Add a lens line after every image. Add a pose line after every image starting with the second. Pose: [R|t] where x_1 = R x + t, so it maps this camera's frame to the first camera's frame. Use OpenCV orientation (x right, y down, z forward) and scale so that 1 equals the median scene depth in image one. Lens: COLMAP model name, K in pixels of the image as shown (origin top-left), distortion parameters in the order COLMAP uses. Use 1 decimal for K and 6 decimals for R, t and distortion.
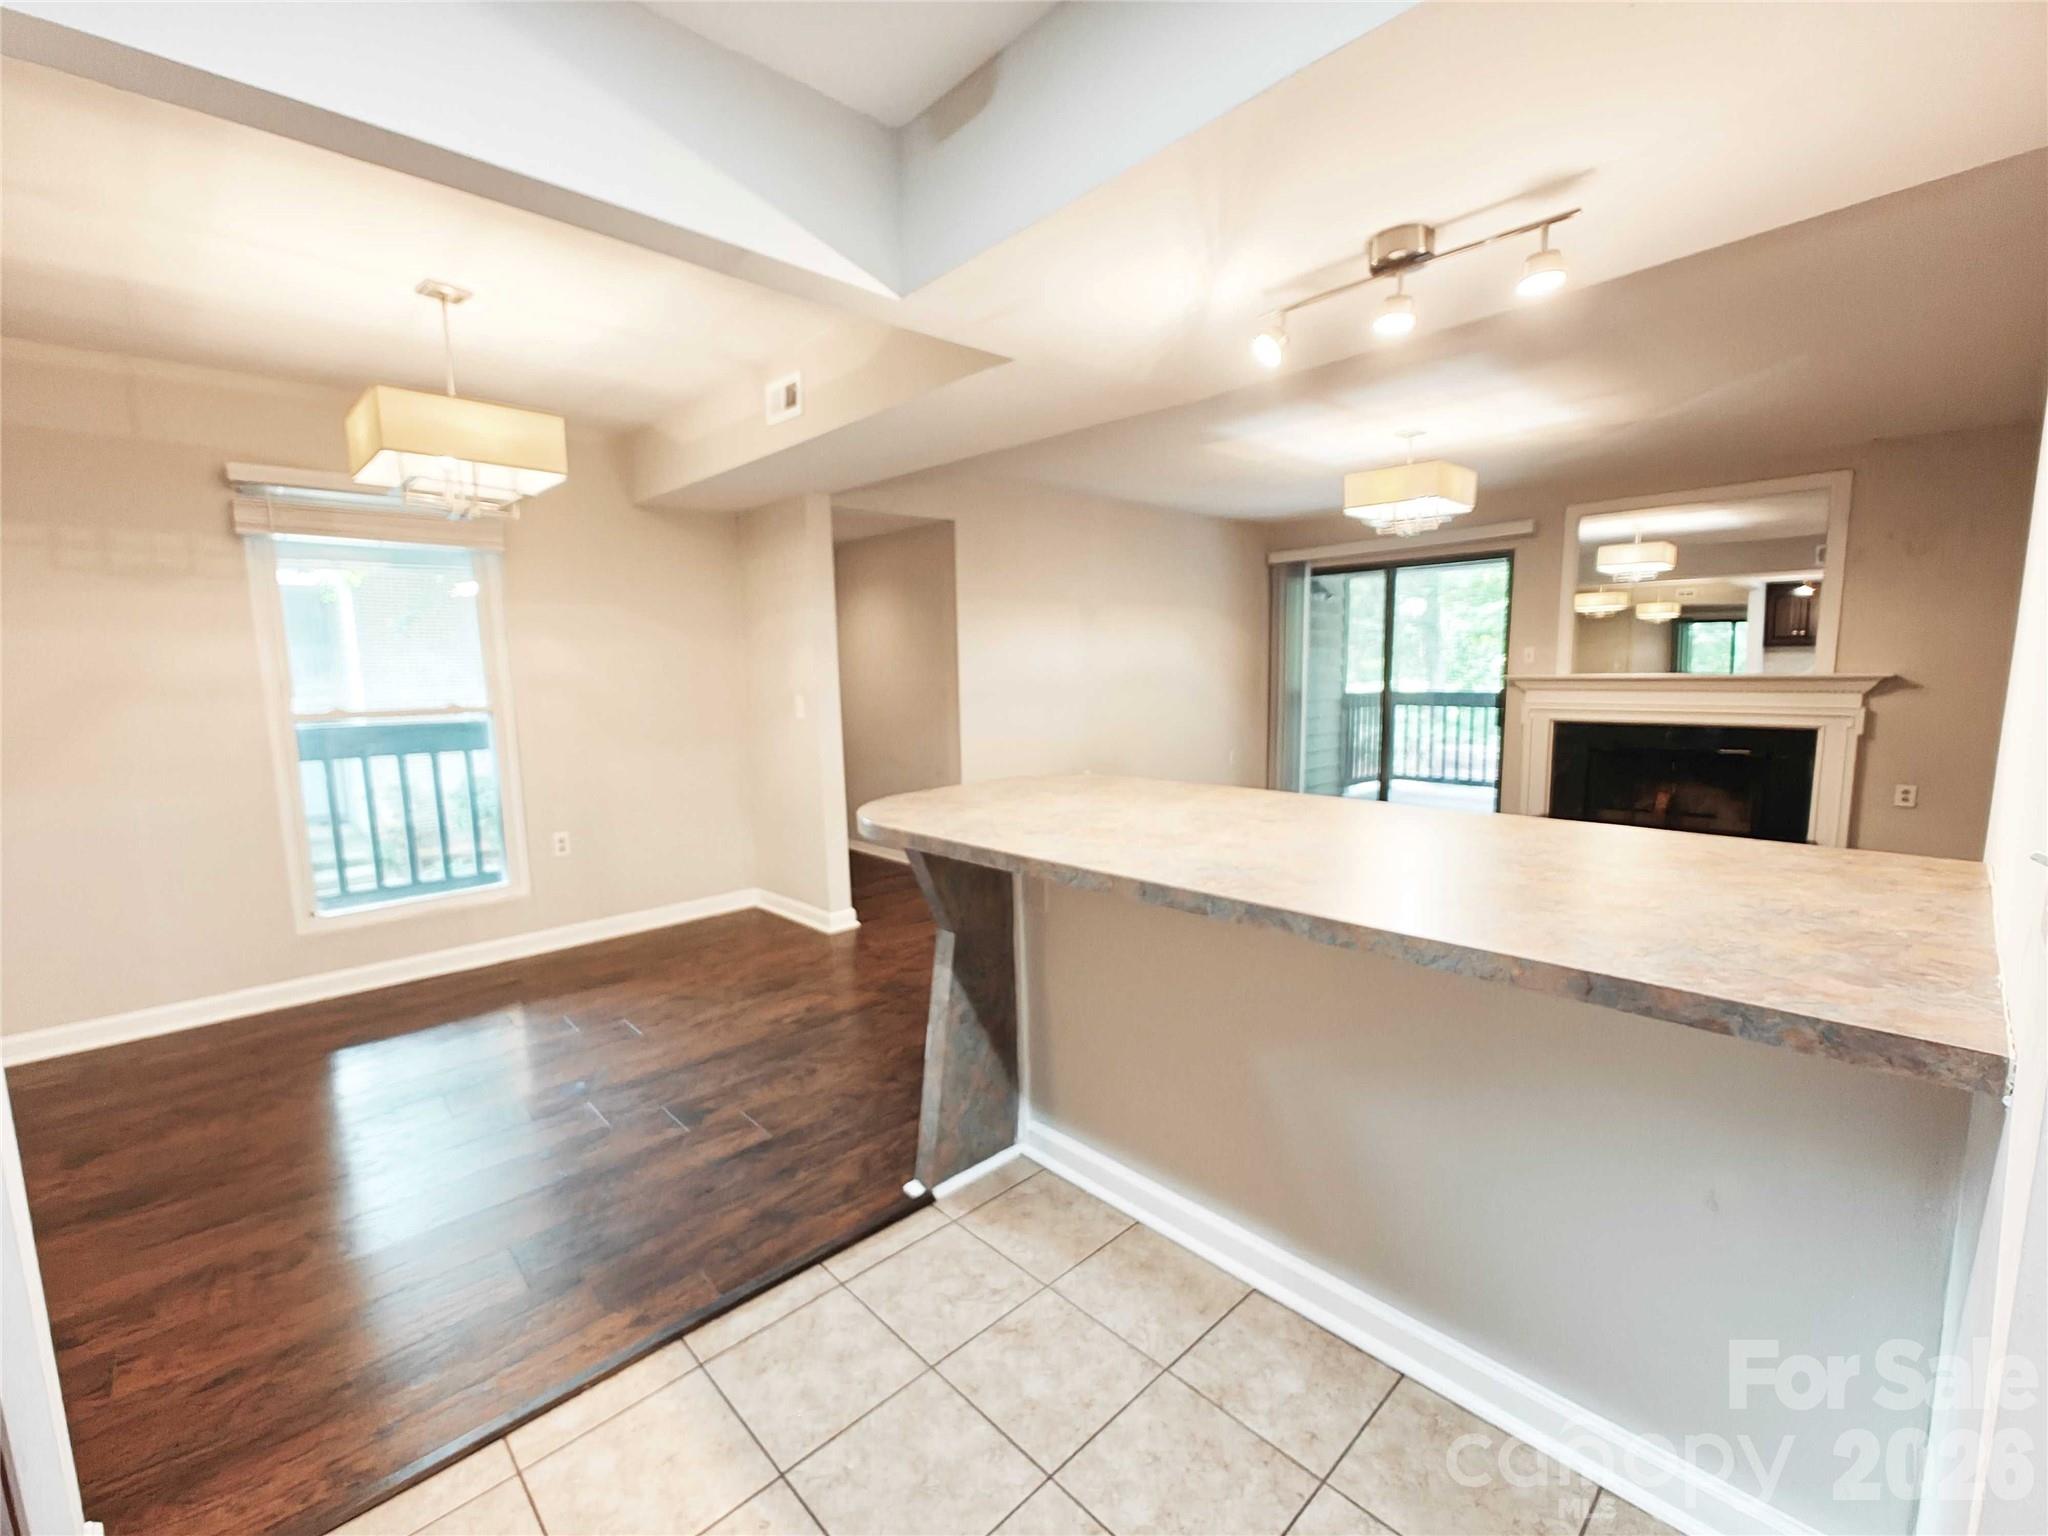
lens RADIAL K [[863.8, 0, 1015.2], [0, 863.8, 776.2], [0, 0, 1]] dist [-0.000497, 0.001042]
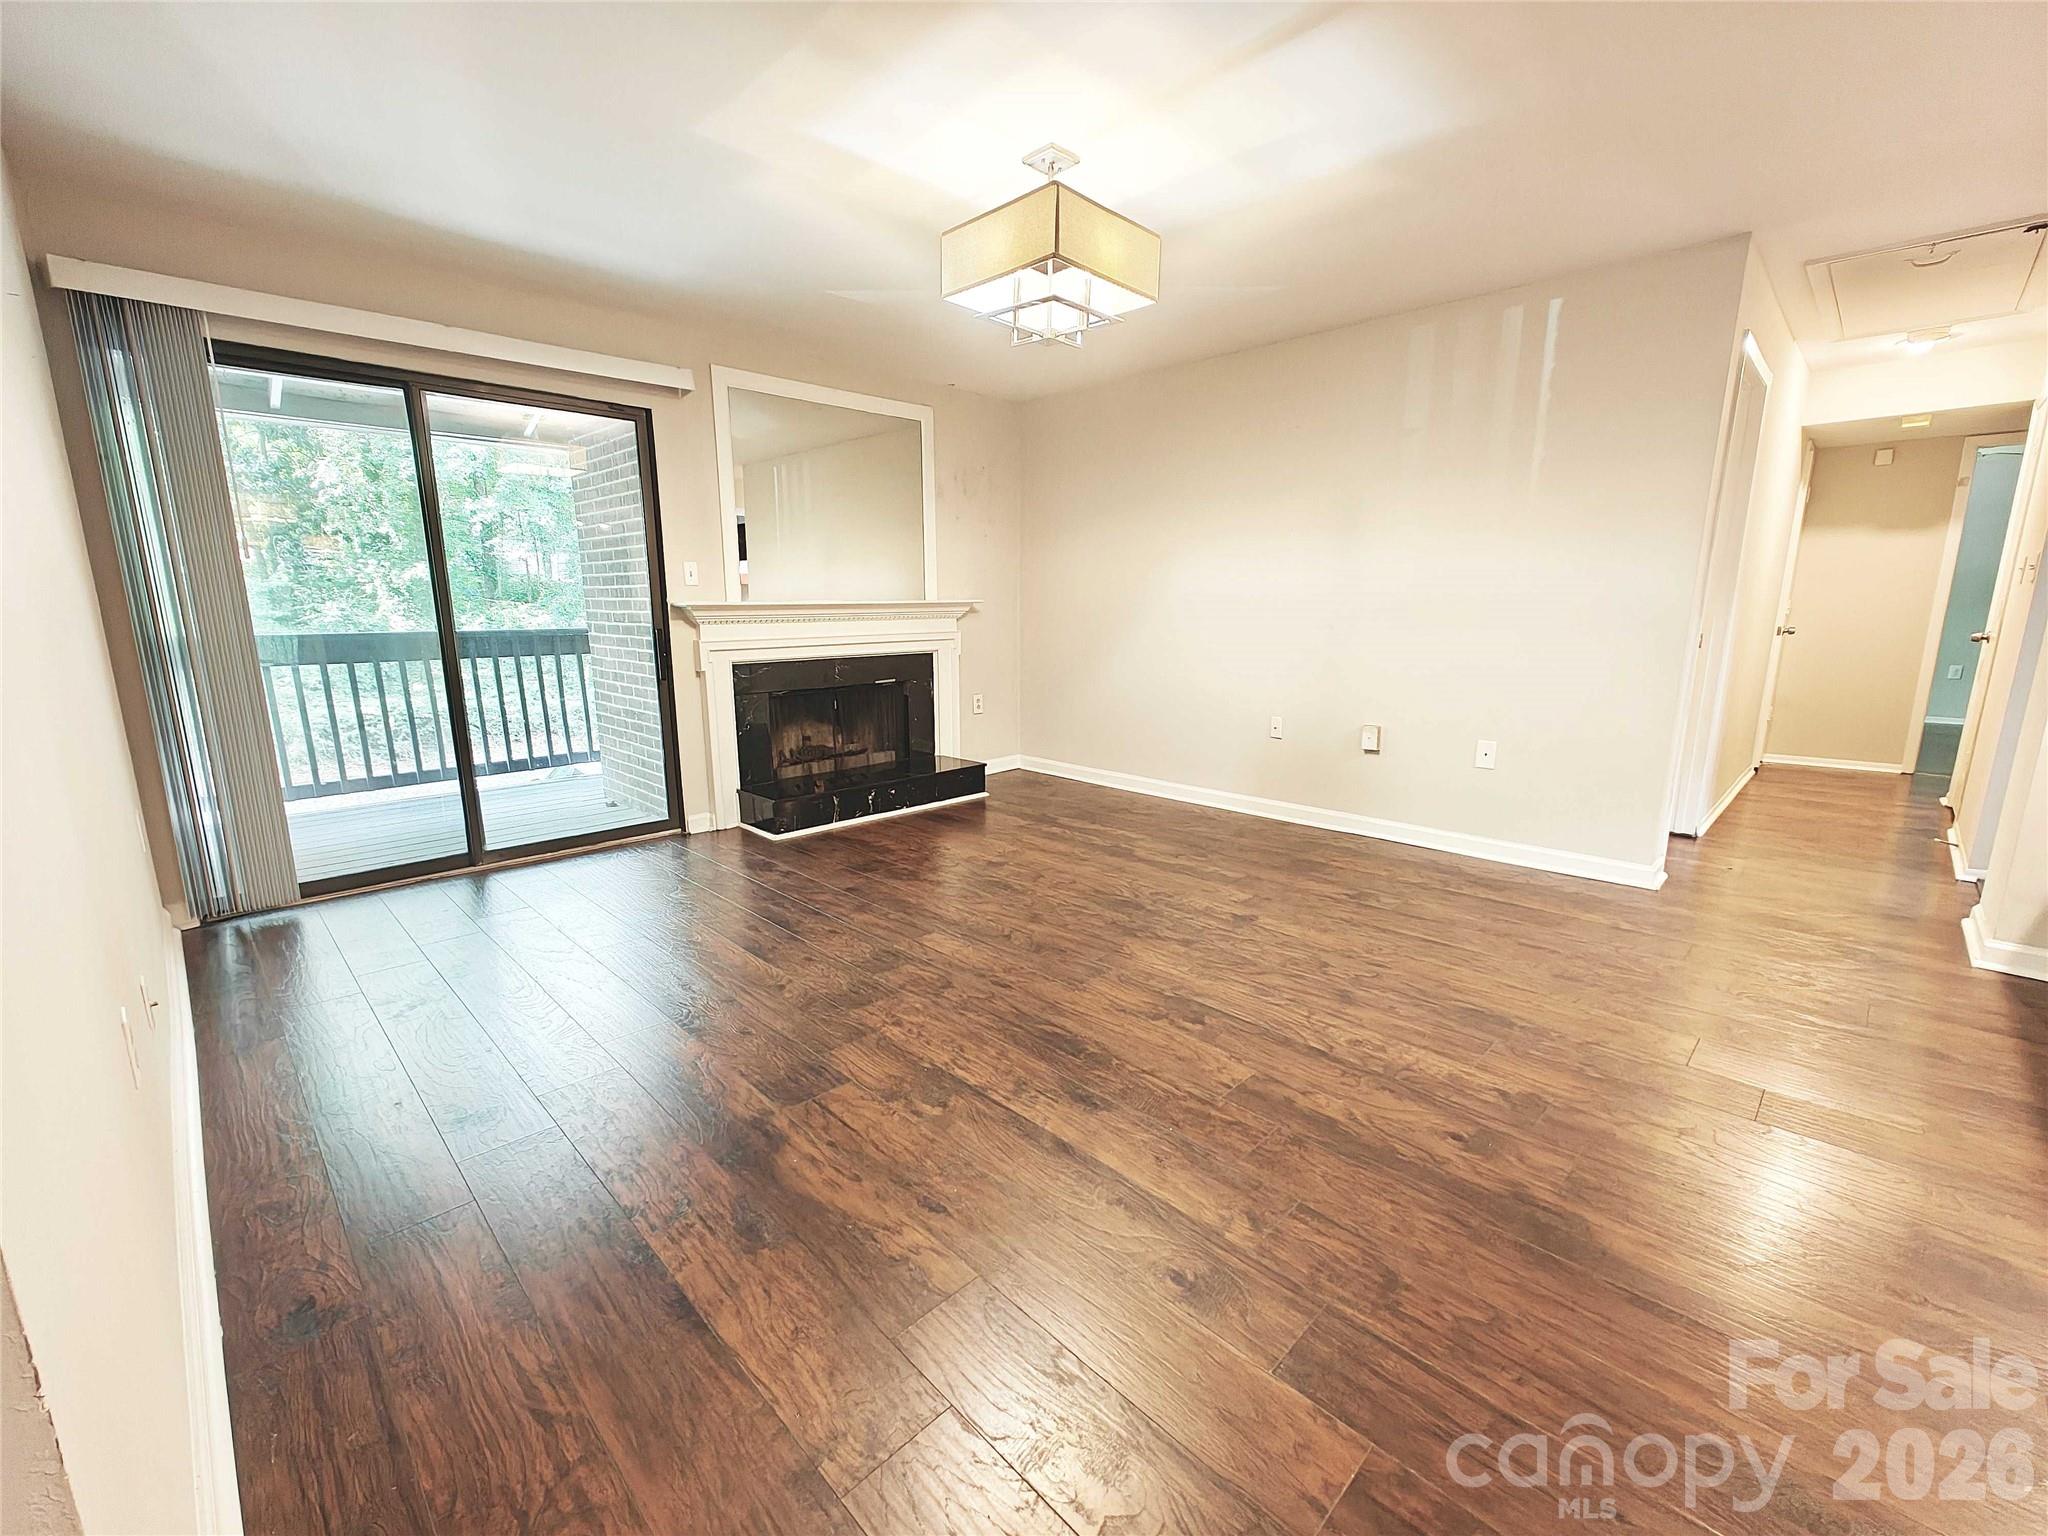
lens RADIAL K [[860.3, 0, 1011.5], [0, 860.3, 773.8], [0, 0, 1]] dist [0.006726, -0.000564]
pose [[-0.029532, -0.177031, 0.983762, -0.247369], [0.127925, 0.975429, 0.179372, -0.137774], [-0.991344, 0.131145, -0.006160, 1.443795]]
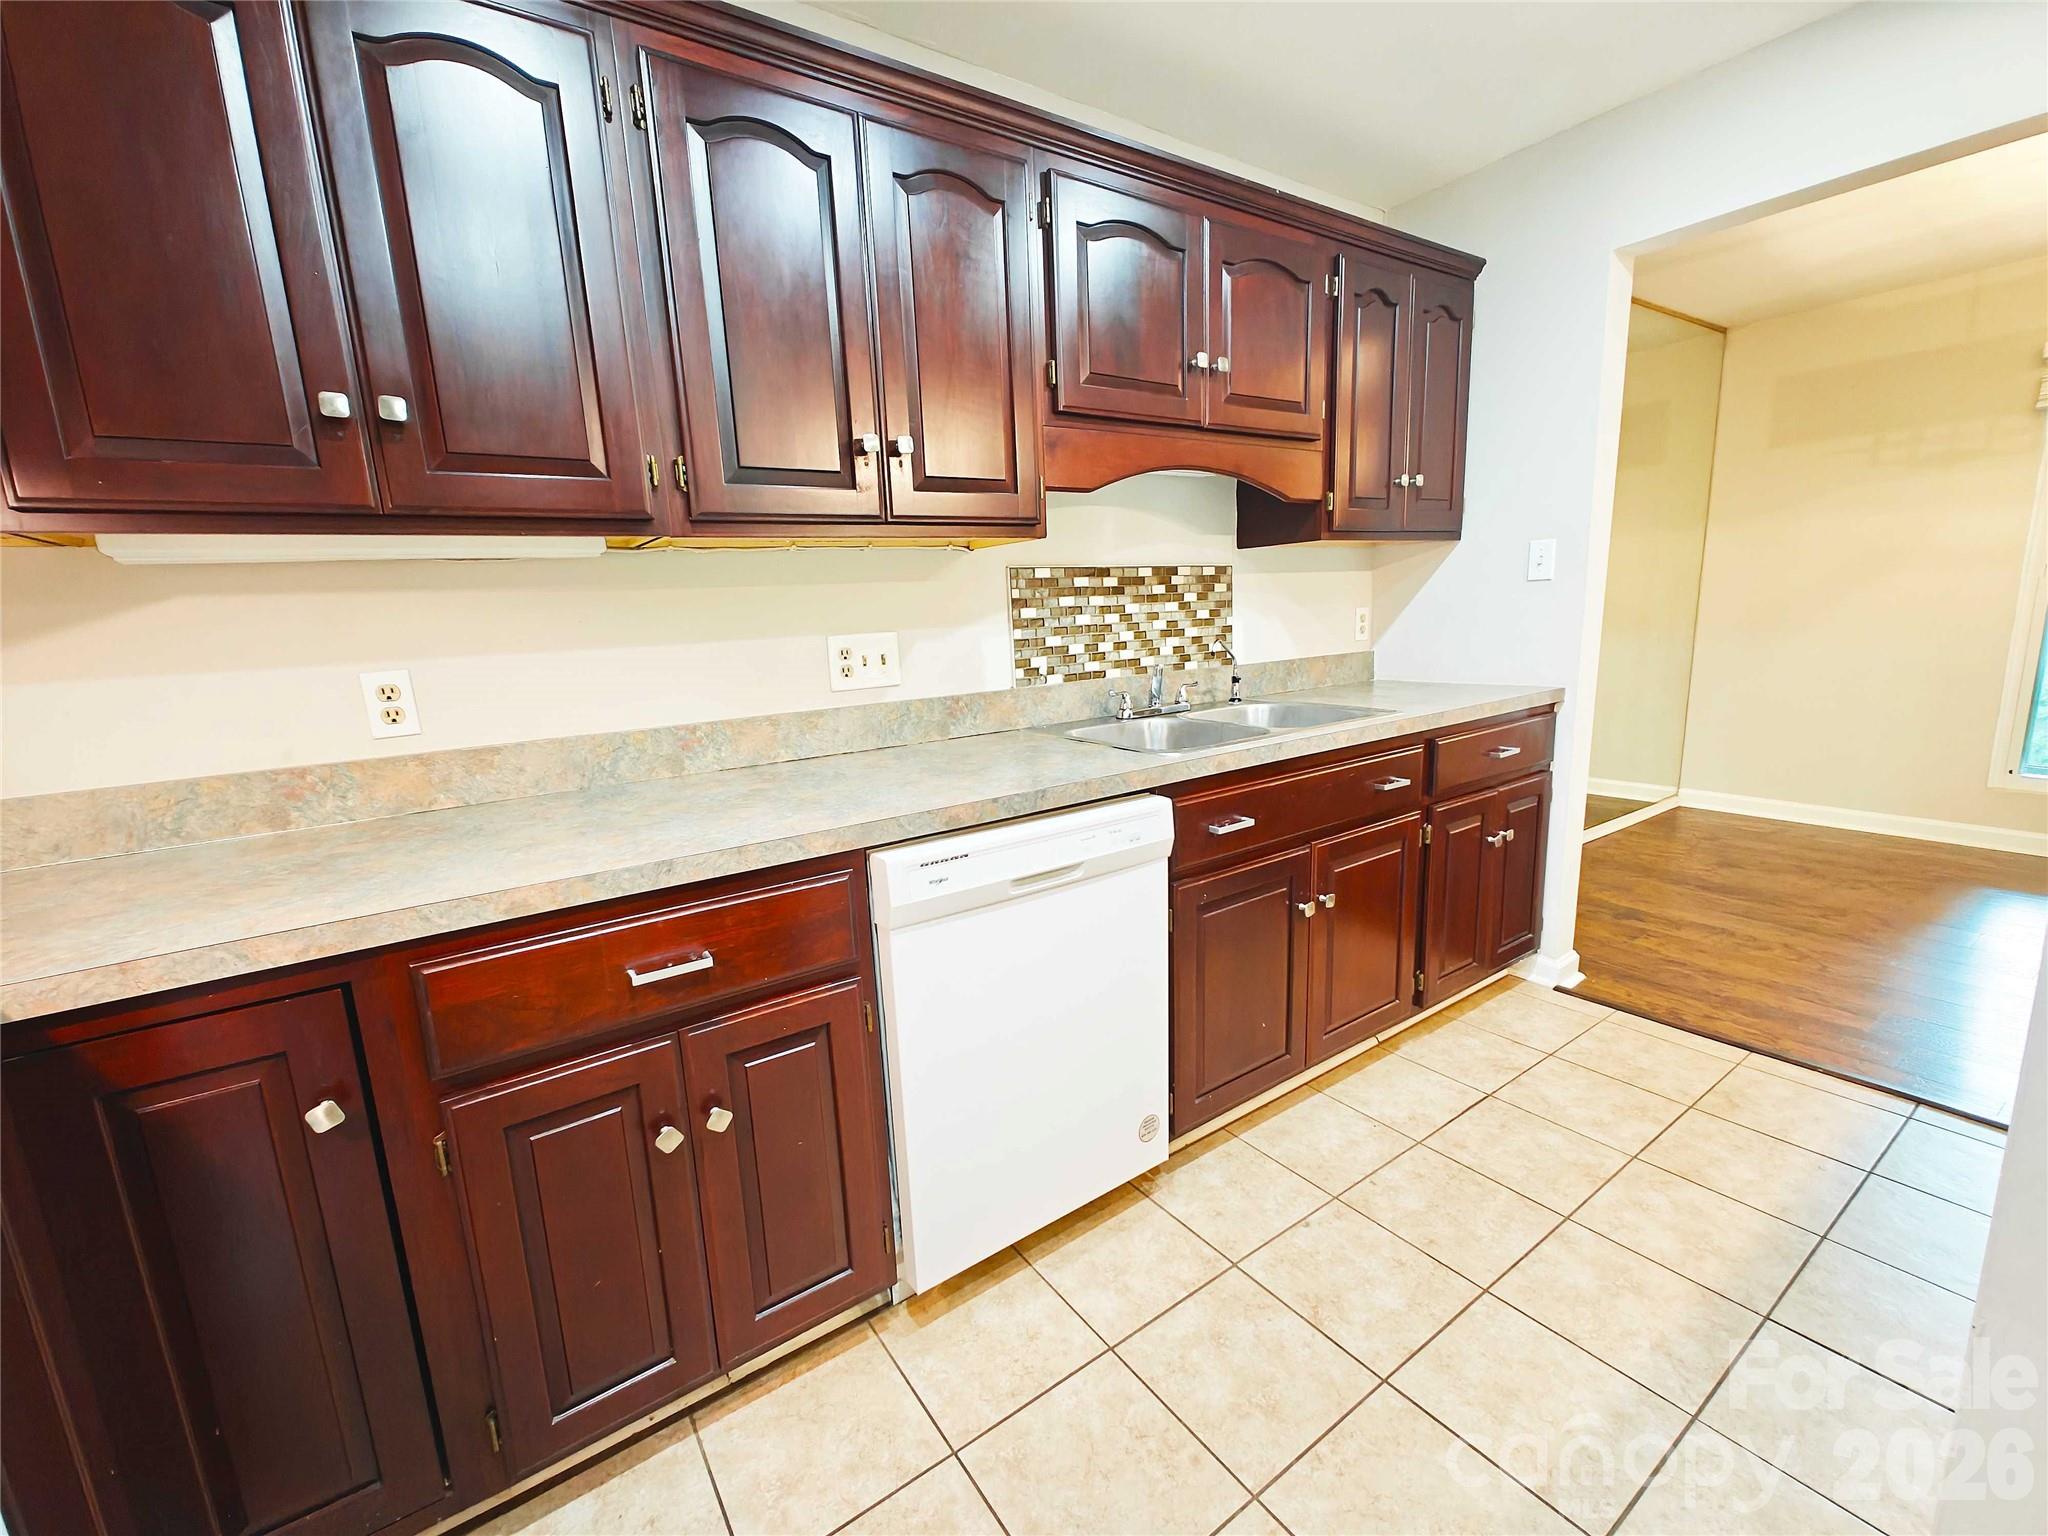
lens RADIAL K [[863.8, 0, 1015.2], [0, 863.8, 776.2], [0, 0, 1]] dist [-0.000497, 0.001042]
pose [[-0.154904, 0.219518, -0.963232, 0.449935], [-0.080551, 0.968948, 0.233775, 0.016058], [0.984640, 0.113802, -0.132412, -0.066294]]
